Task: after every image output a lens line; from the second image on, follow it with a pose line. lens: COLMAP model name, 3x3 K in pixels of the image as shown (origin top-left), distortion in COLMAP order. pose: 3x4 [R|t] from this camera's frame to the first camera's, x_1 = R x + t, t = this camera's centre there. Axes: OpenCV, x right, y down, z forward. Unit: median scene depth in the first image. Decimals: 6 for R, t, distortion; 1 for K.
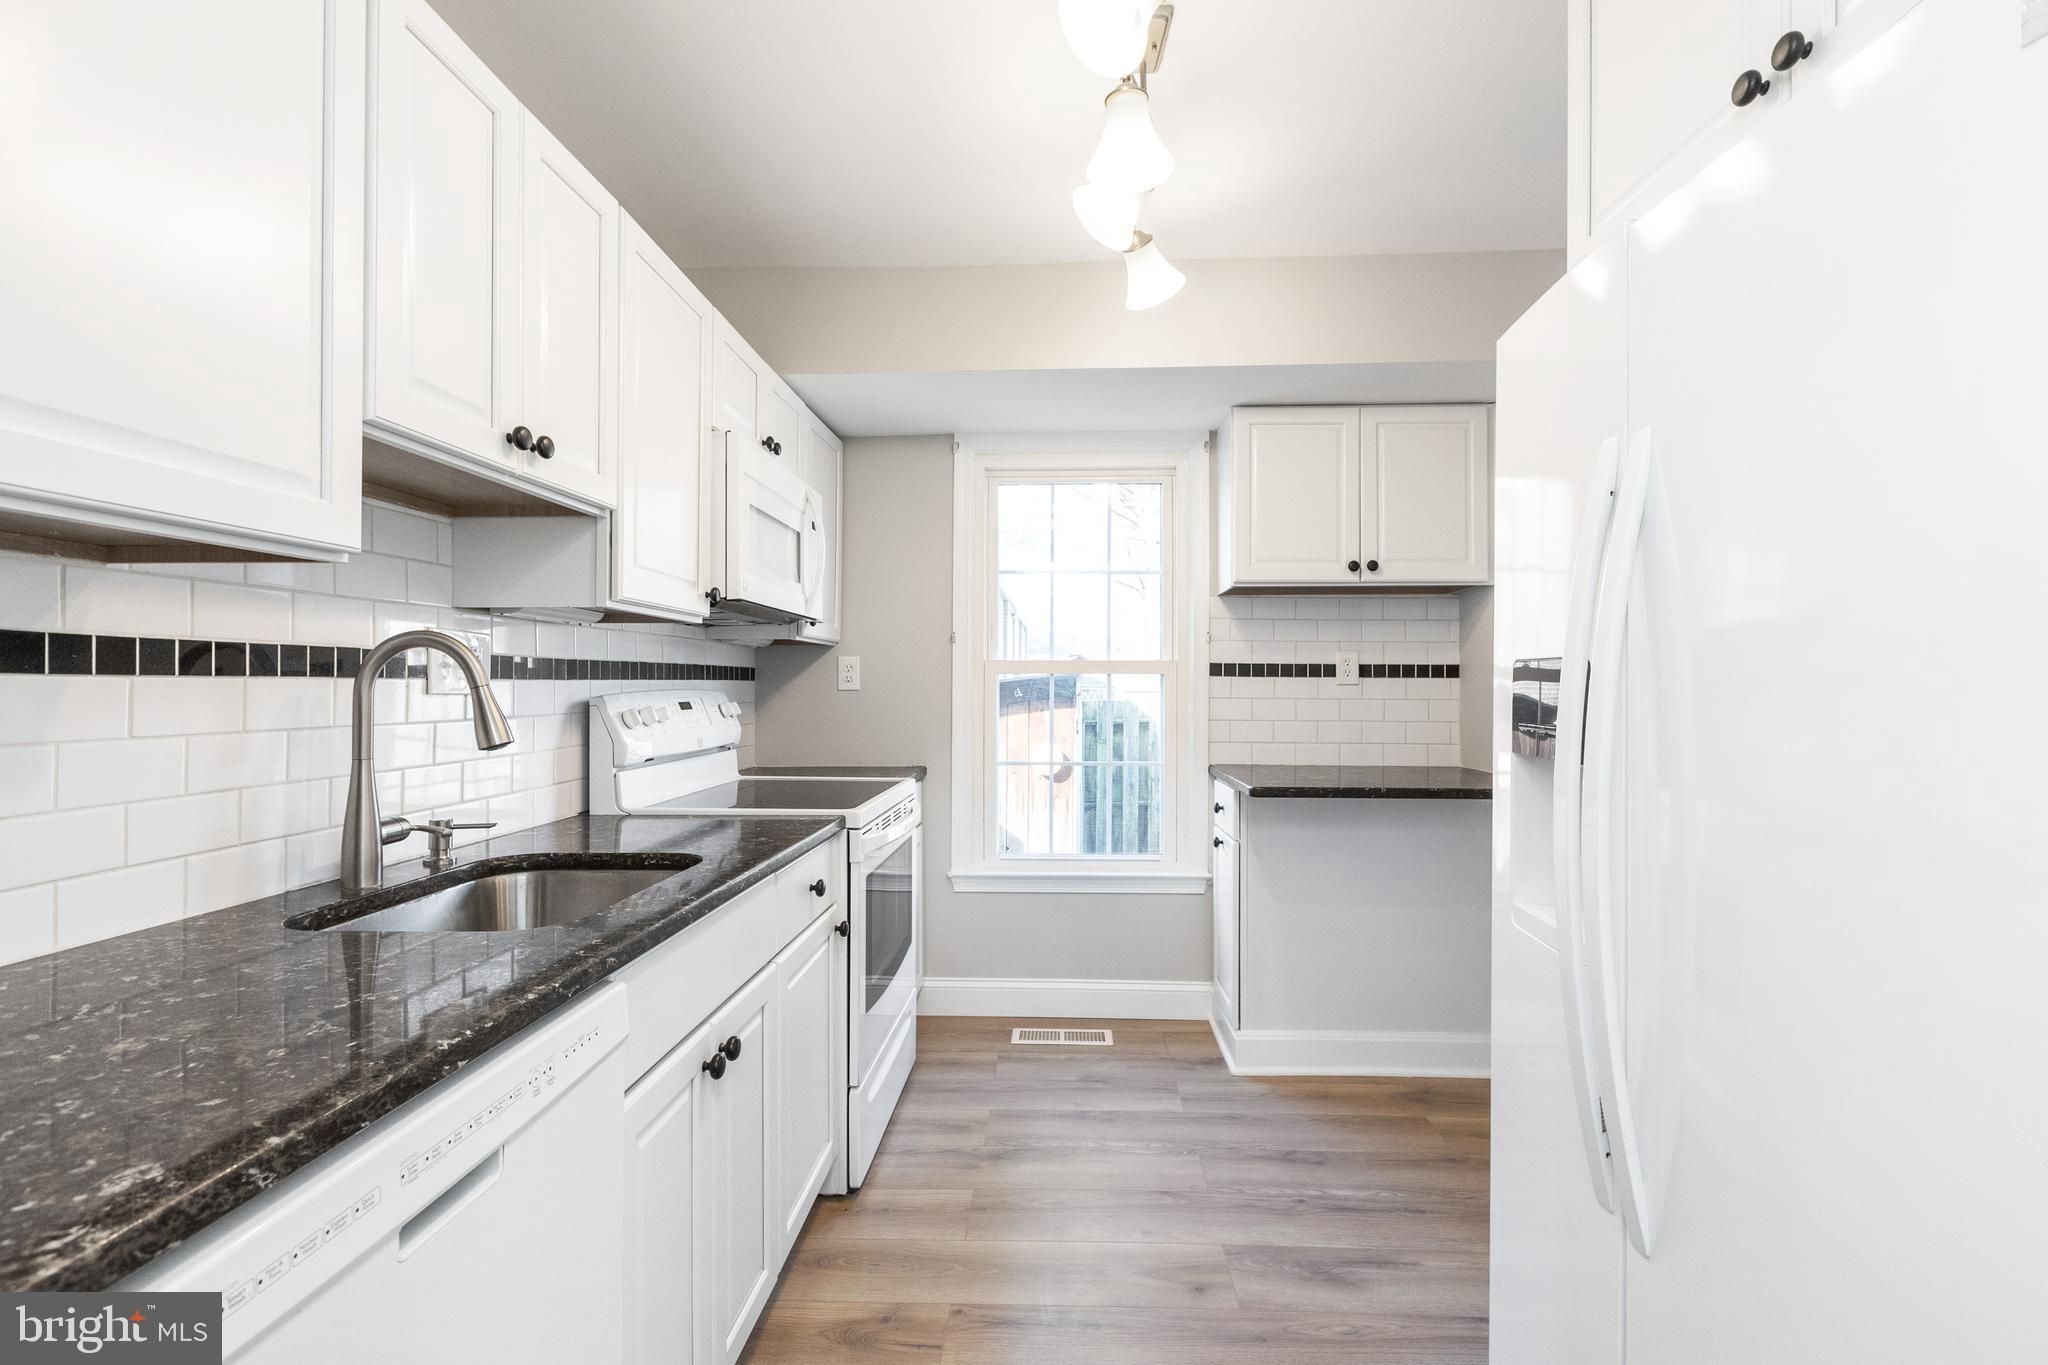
lens RADIAL K [[953.3, 0, 1024.0], [0, 953.3, 682.5], [0, 0, 1]] dist [0.000214, 0.000030]
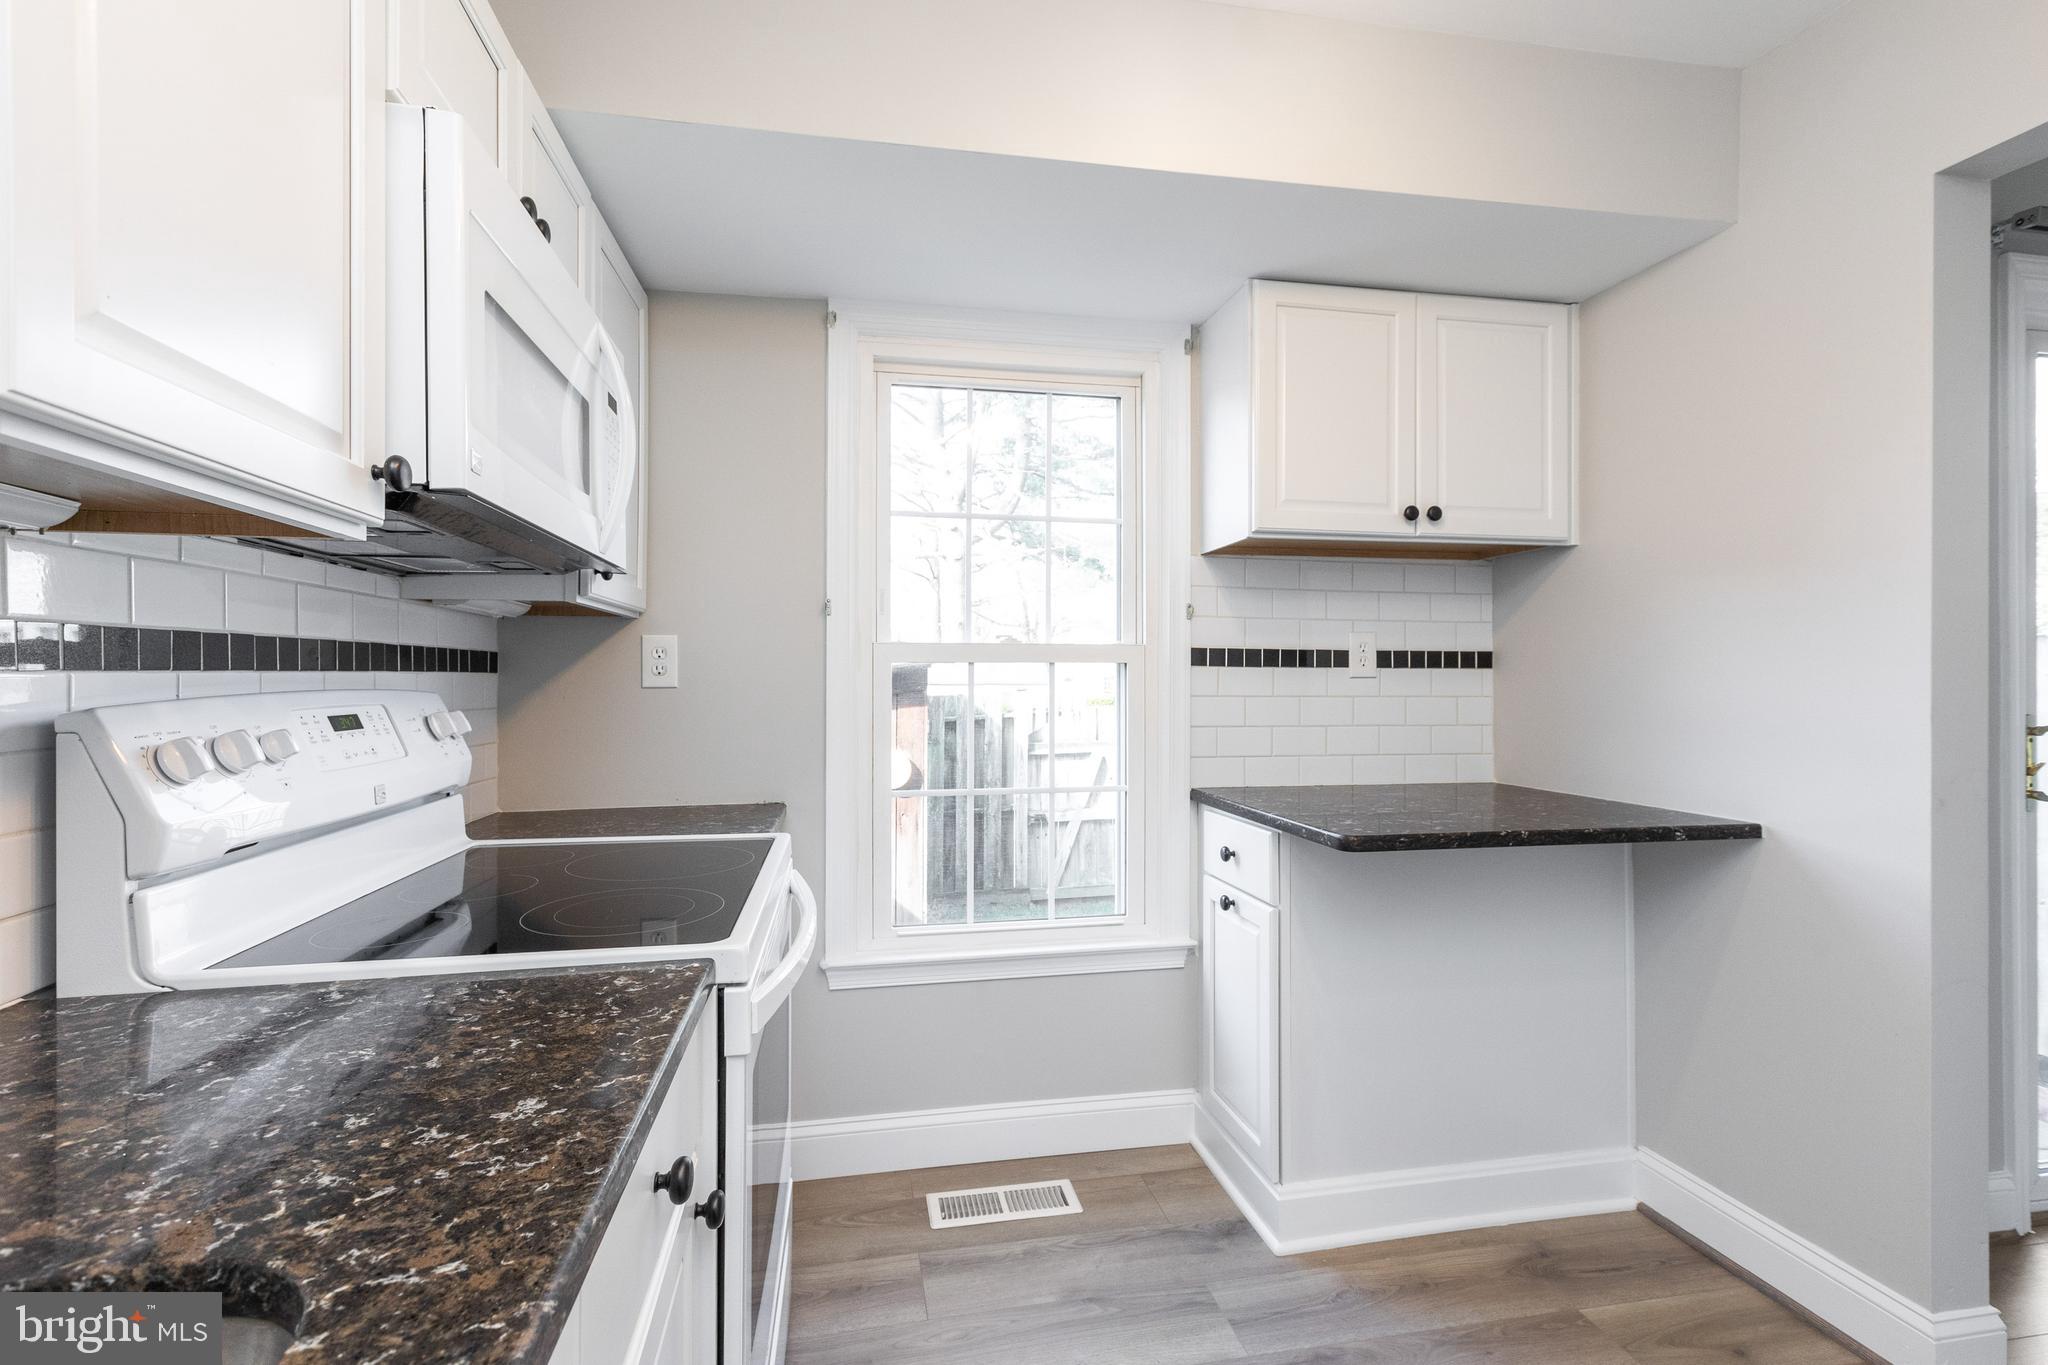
lens RADIAL K [[935.9, 0, 1015.5], [0, 935.9, 679.6], [0, 0, 1]] dist [0.013530, -0.000034]
pose [[0.973317, -0.002757, 0.229448, -0.106160], [0.001564, 0.999984, 0.005379, -0.000448], [-0.229459, -0.004876, 0.973306, 0.368434]]
